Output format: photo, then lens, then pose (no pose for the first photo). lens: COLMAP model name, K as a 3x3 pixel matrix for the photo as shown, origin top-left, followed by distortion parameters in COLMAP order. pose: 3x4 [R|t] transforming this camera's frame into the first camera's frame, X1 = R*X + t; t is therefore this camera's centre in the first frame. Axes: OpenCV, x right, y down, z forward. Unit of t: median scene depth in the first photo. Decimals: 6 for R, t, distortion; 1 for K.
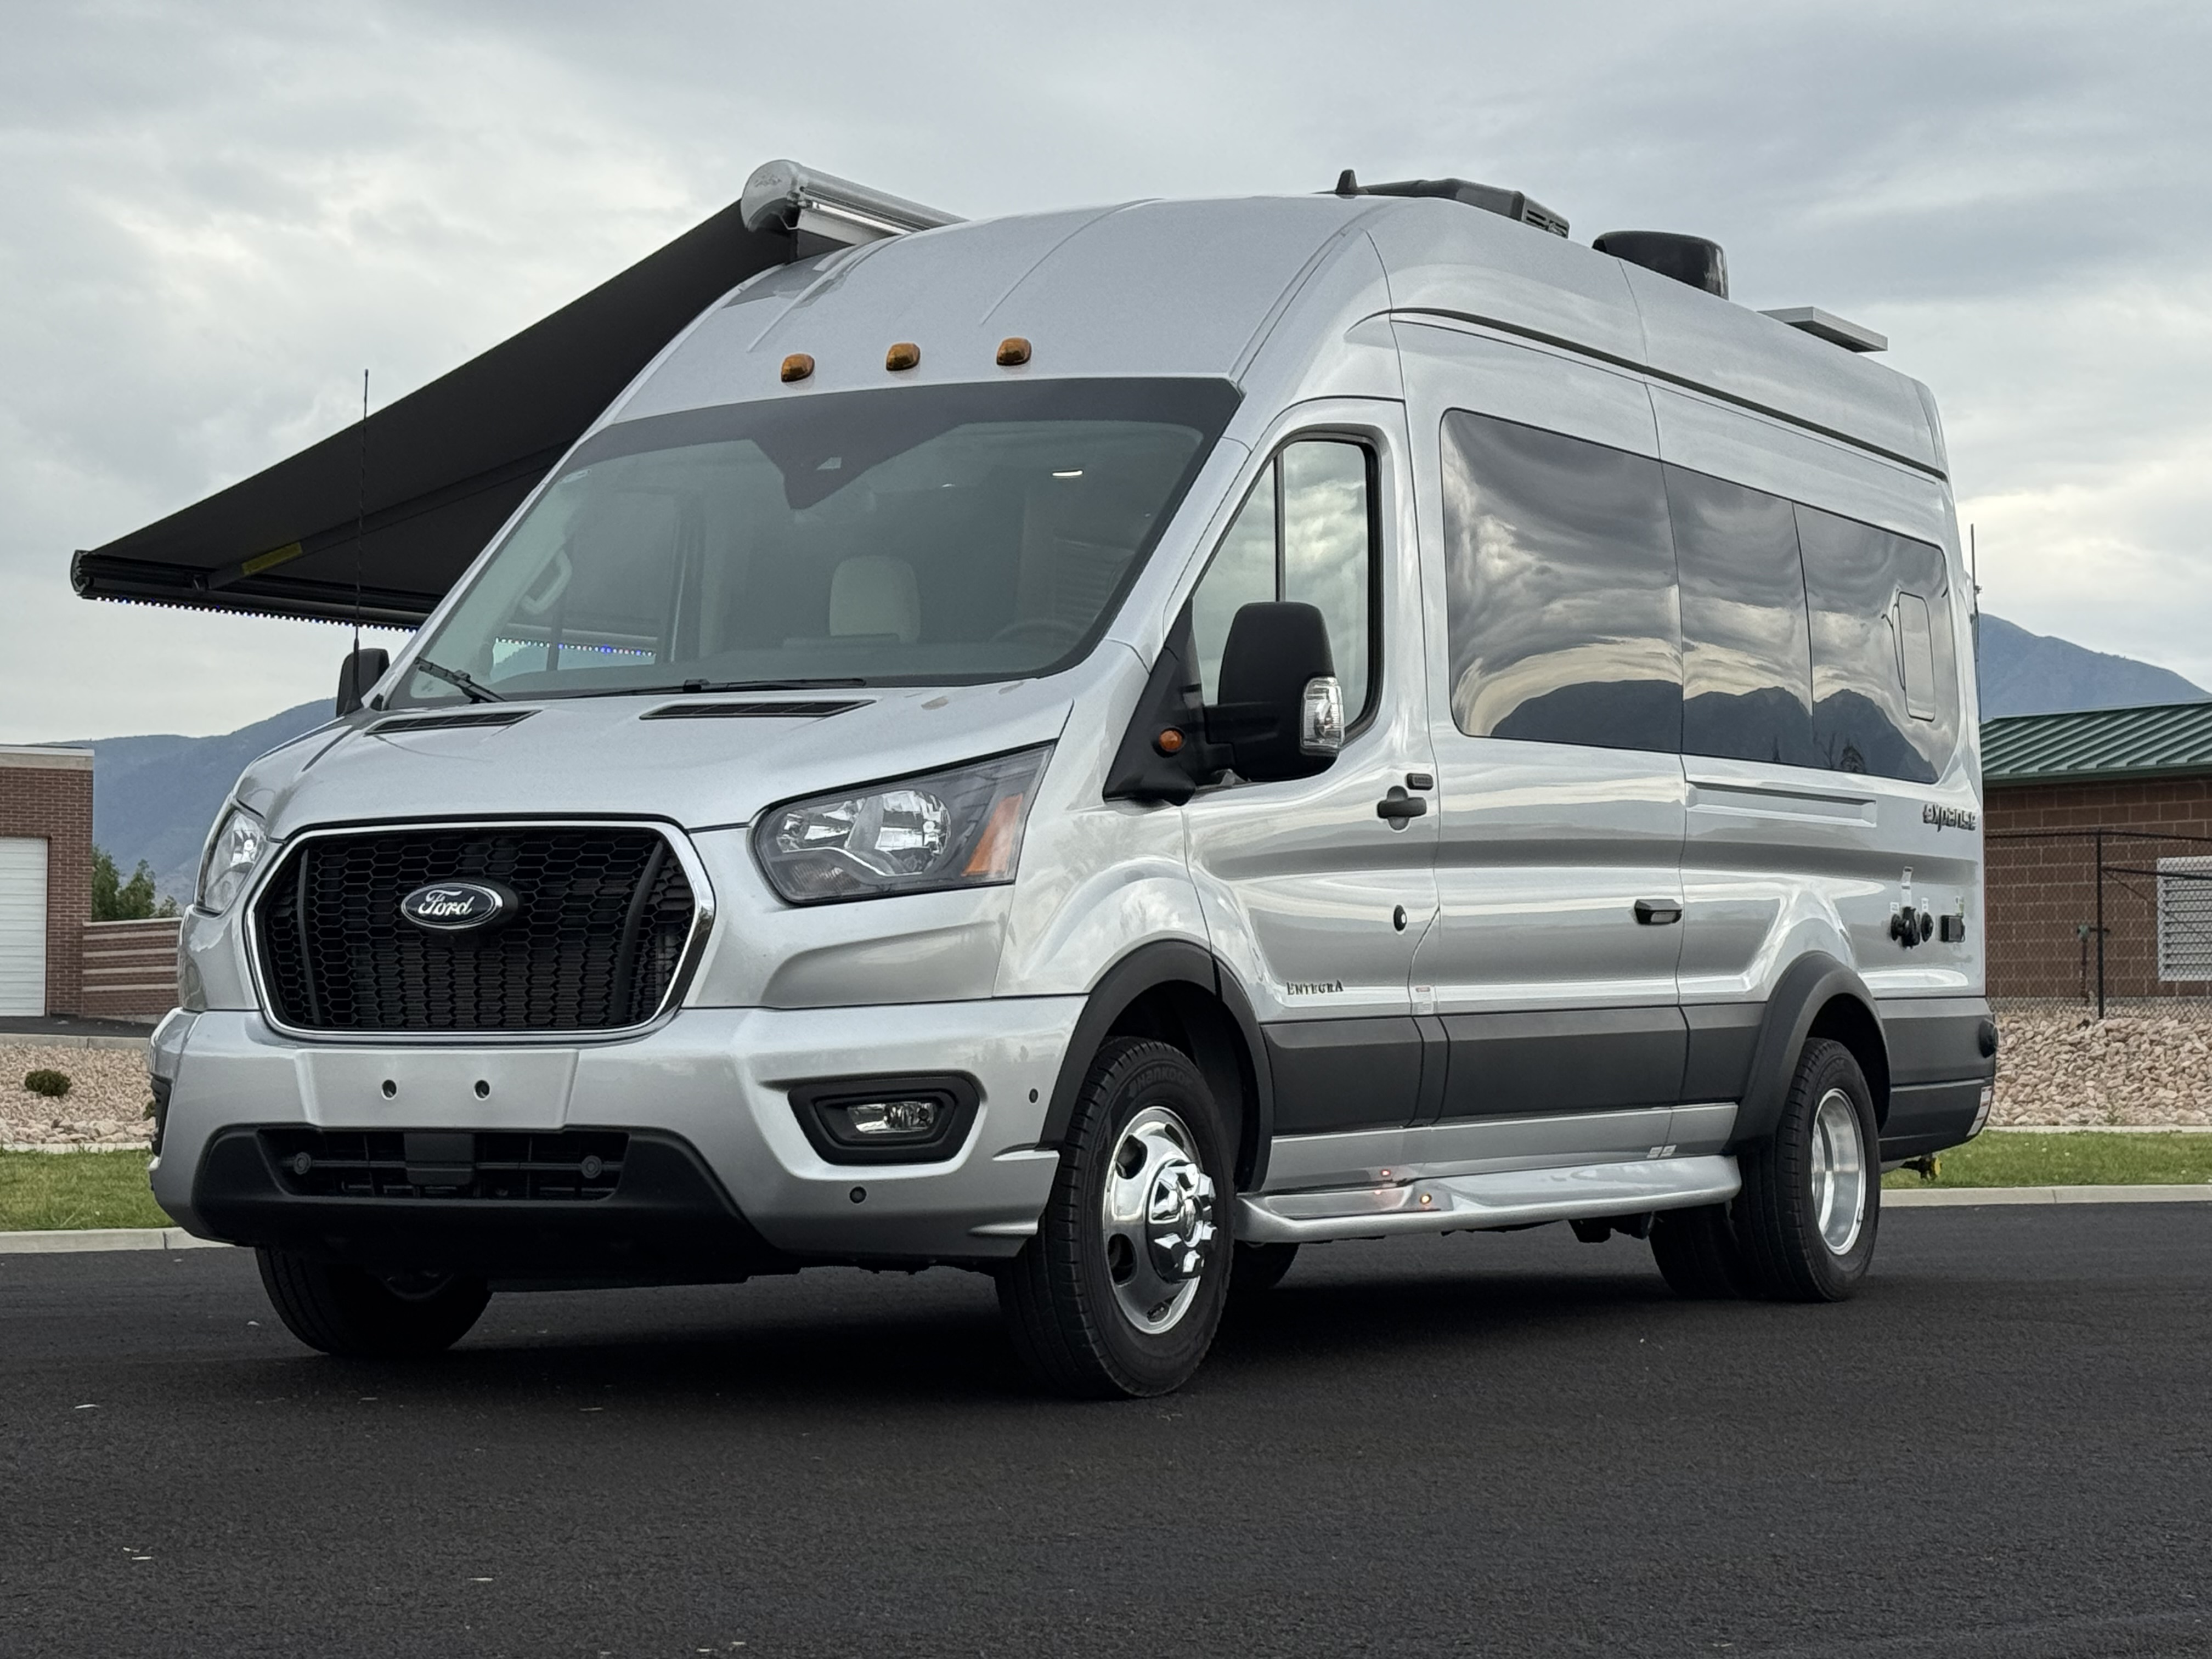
lens RADIAL K [[4567.5, 0, 1106.0], [0, 4567.5, 829.5], [0, 0, 1]] dist [0.034610, 0.231735]
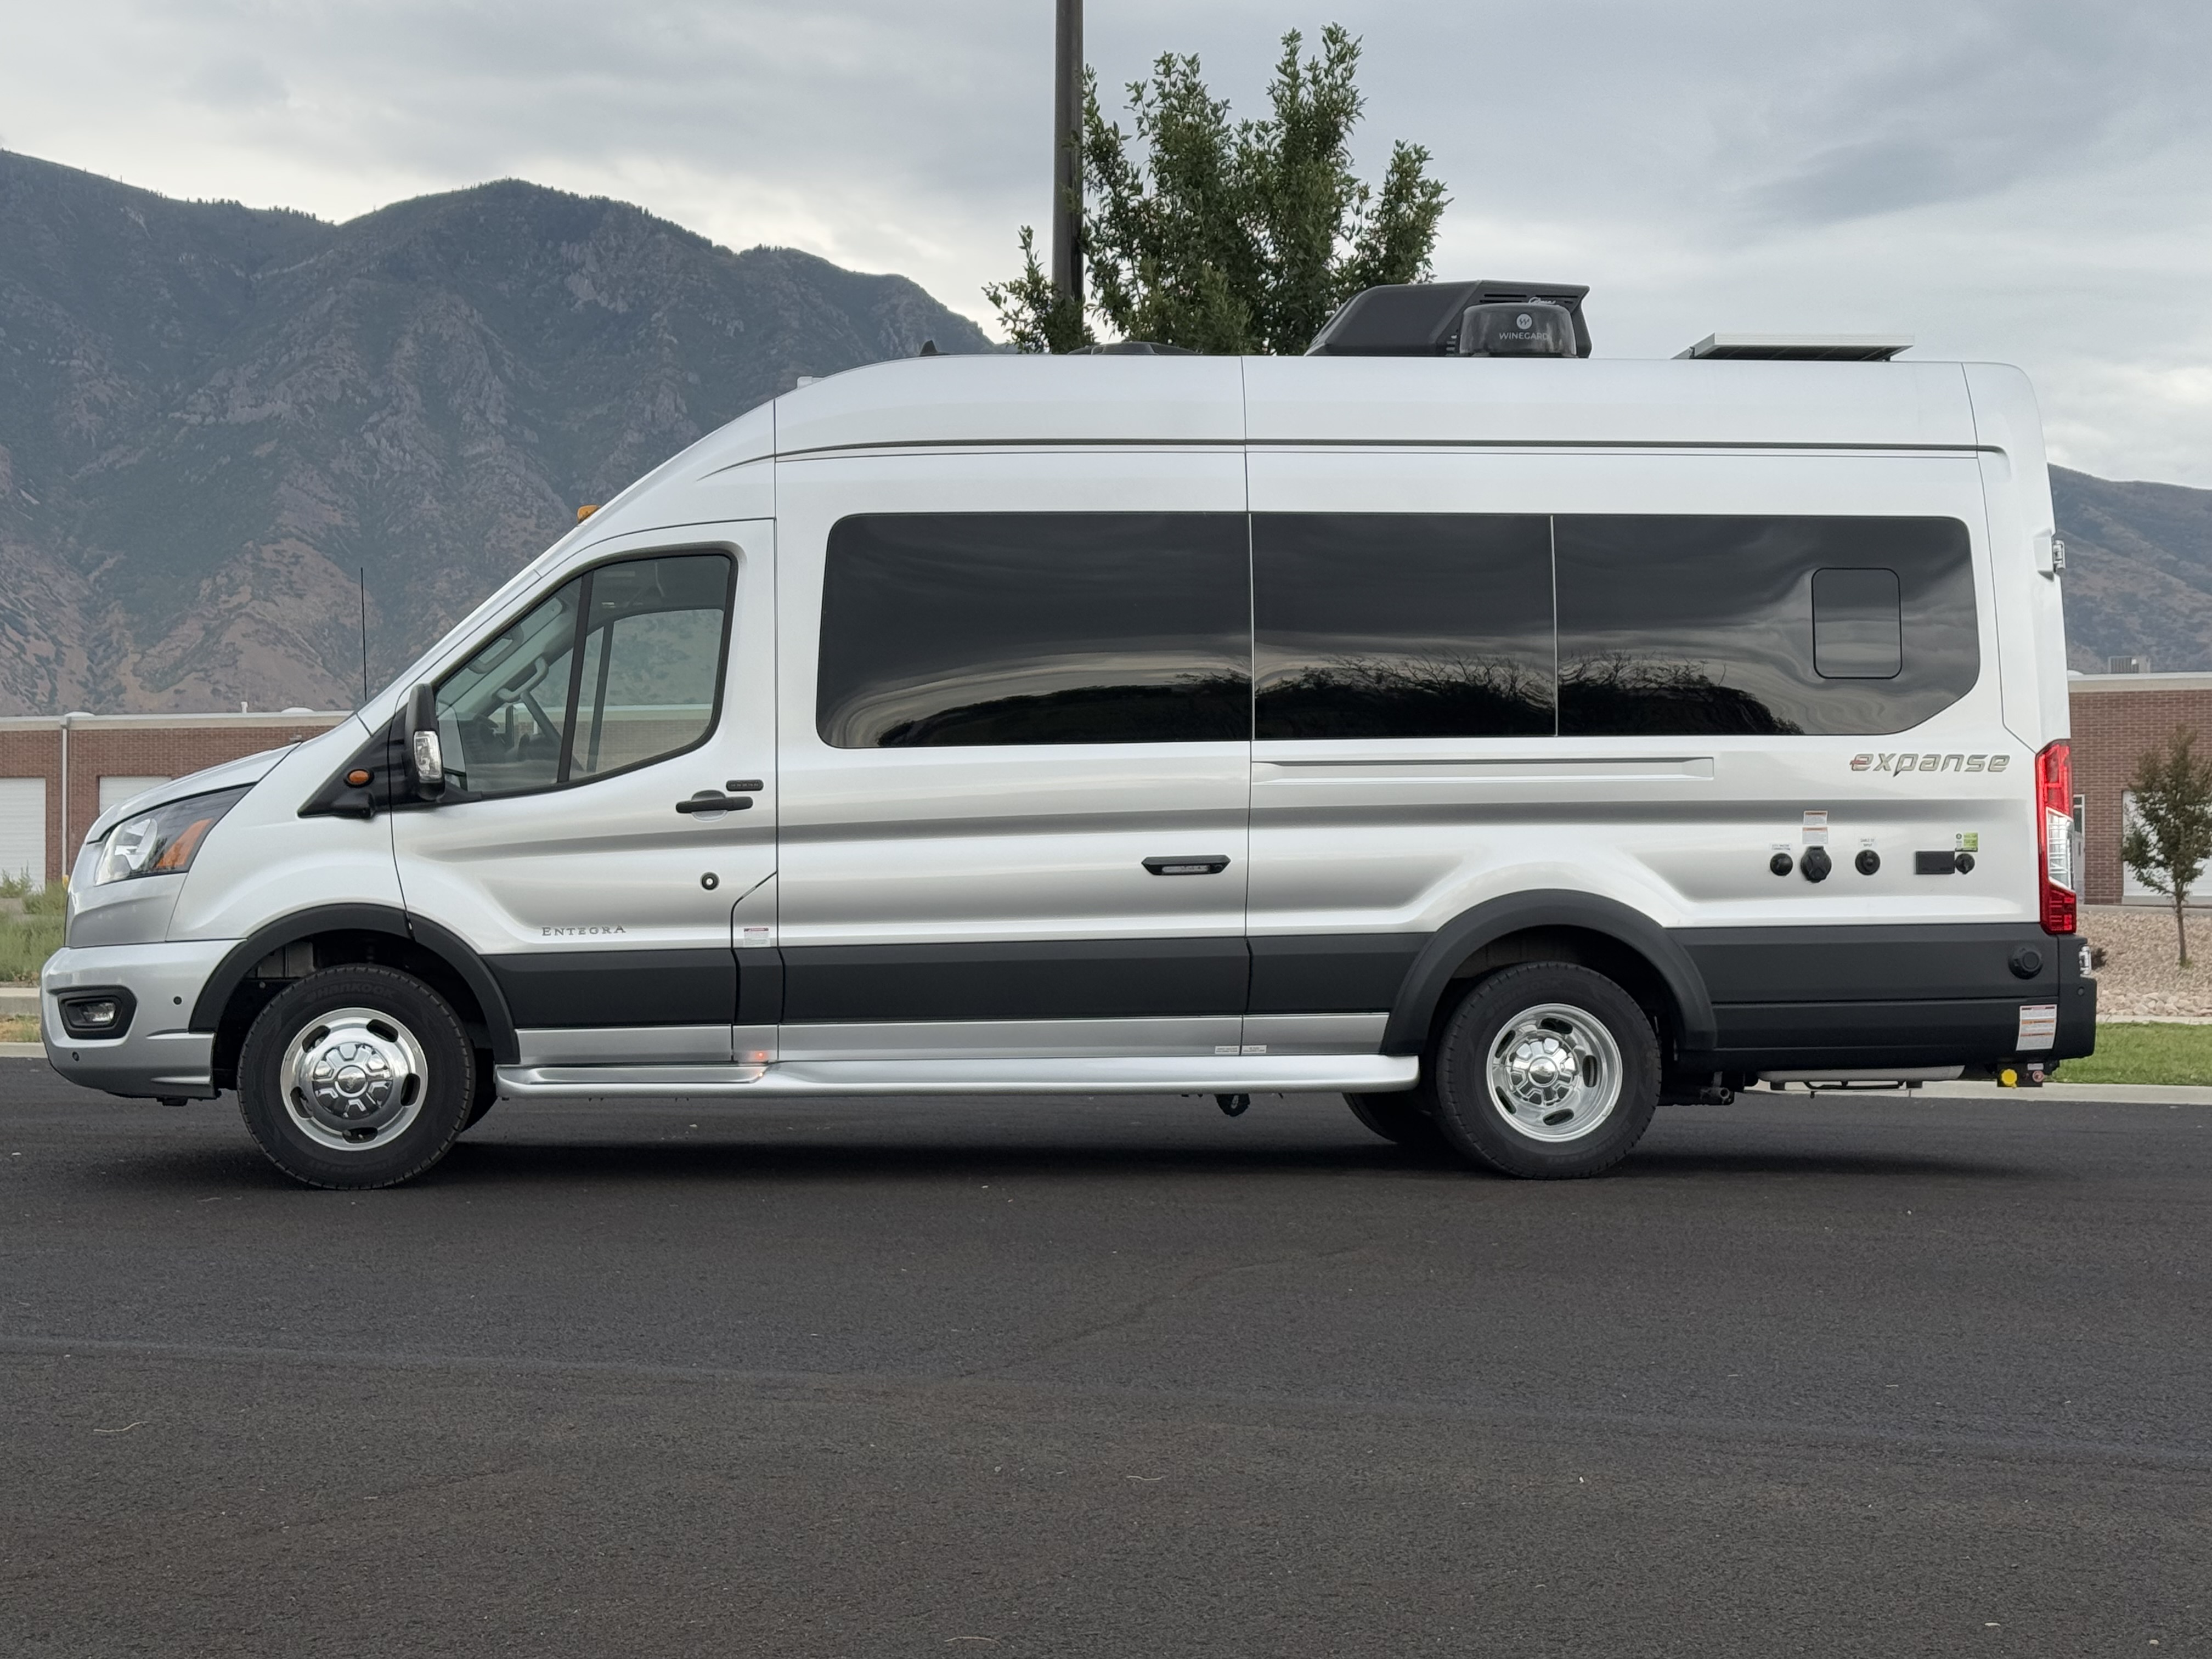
lens RADIAL K [[3443.2, 0, 1106.0], [0, 3443.2, 829.5], [0, 0, 1]] dist [0.009334, 0.019676]
pose [[0.585831, -0.016999, -0.810255, 1.165378], [0.038562, 0.999232, 0.006918, 0.000311], [0.809516, -0.035298, 0.586036, 0.523248]]
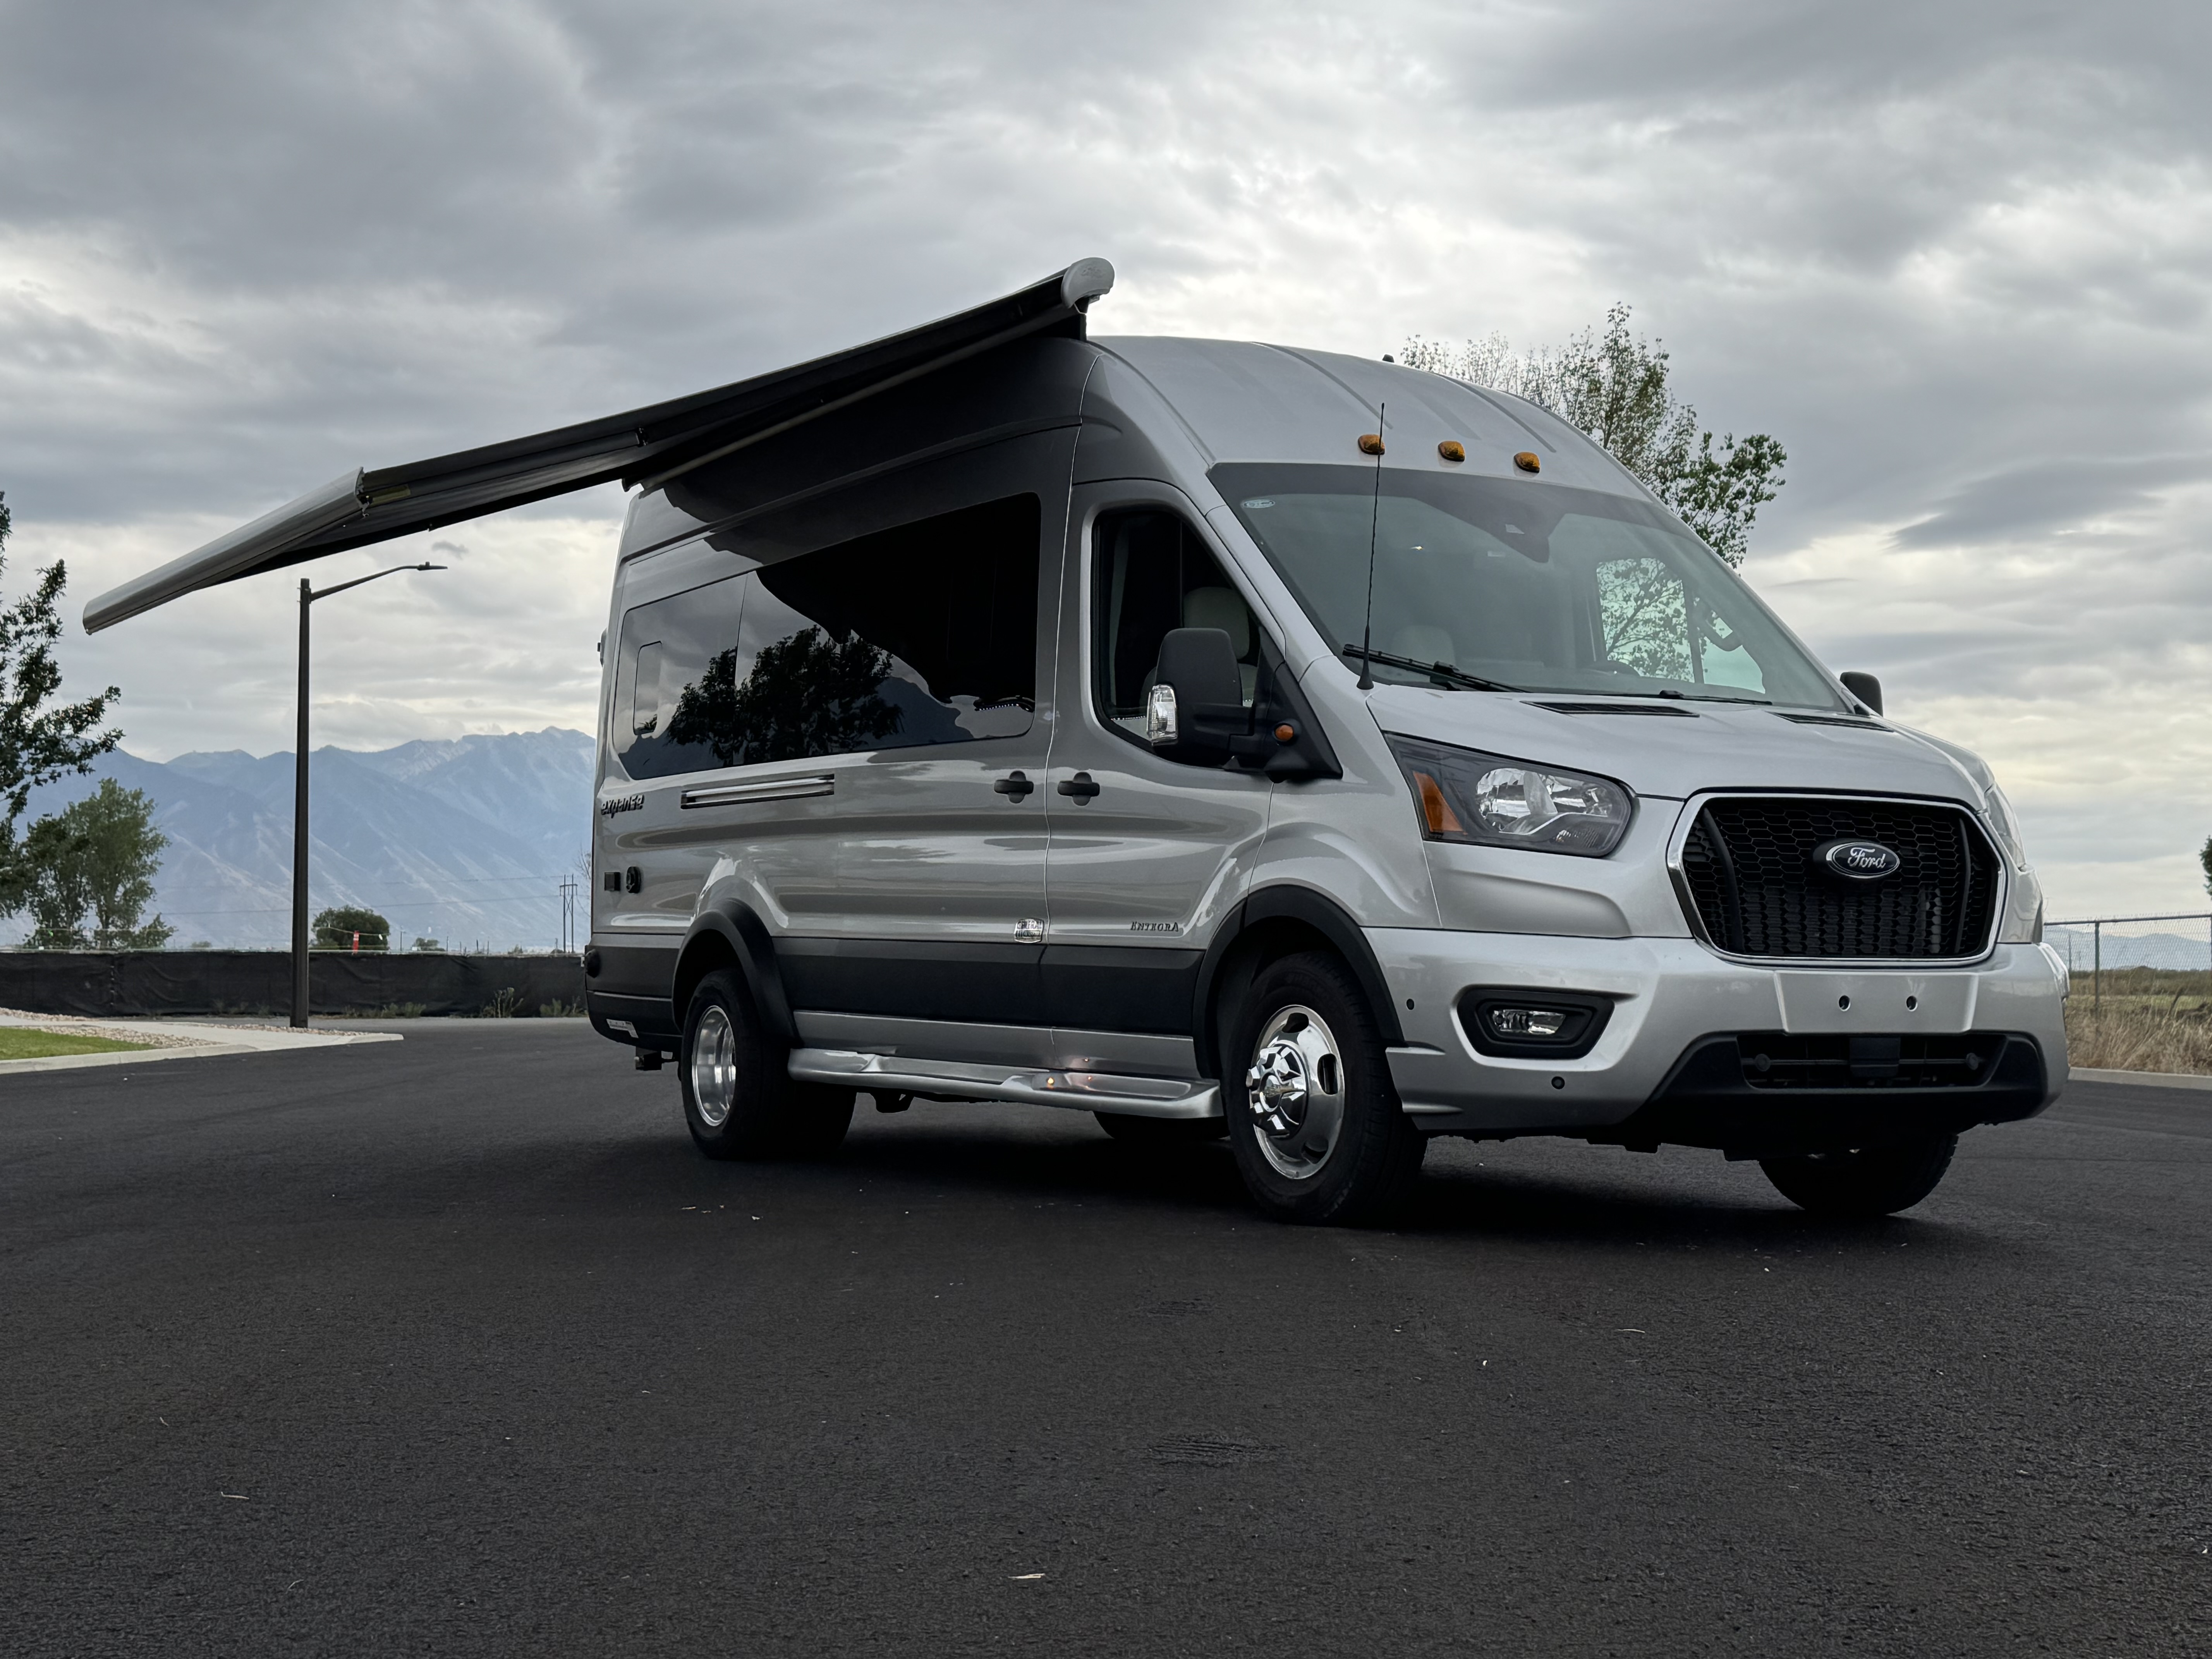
lens RADIAL K [[2903.0, 0, 1106.0], [0, 2903.0, 829.5], [0, 0, 1]] dist [0.121376, -0.351524]
pose [[0.558727, 0.045526, 0.828101, -0.923000], [-0.044847, 0.998690, -0.024646, 0.037087], [-0.828138, -0.023368, 0.560037, 0.698950]]
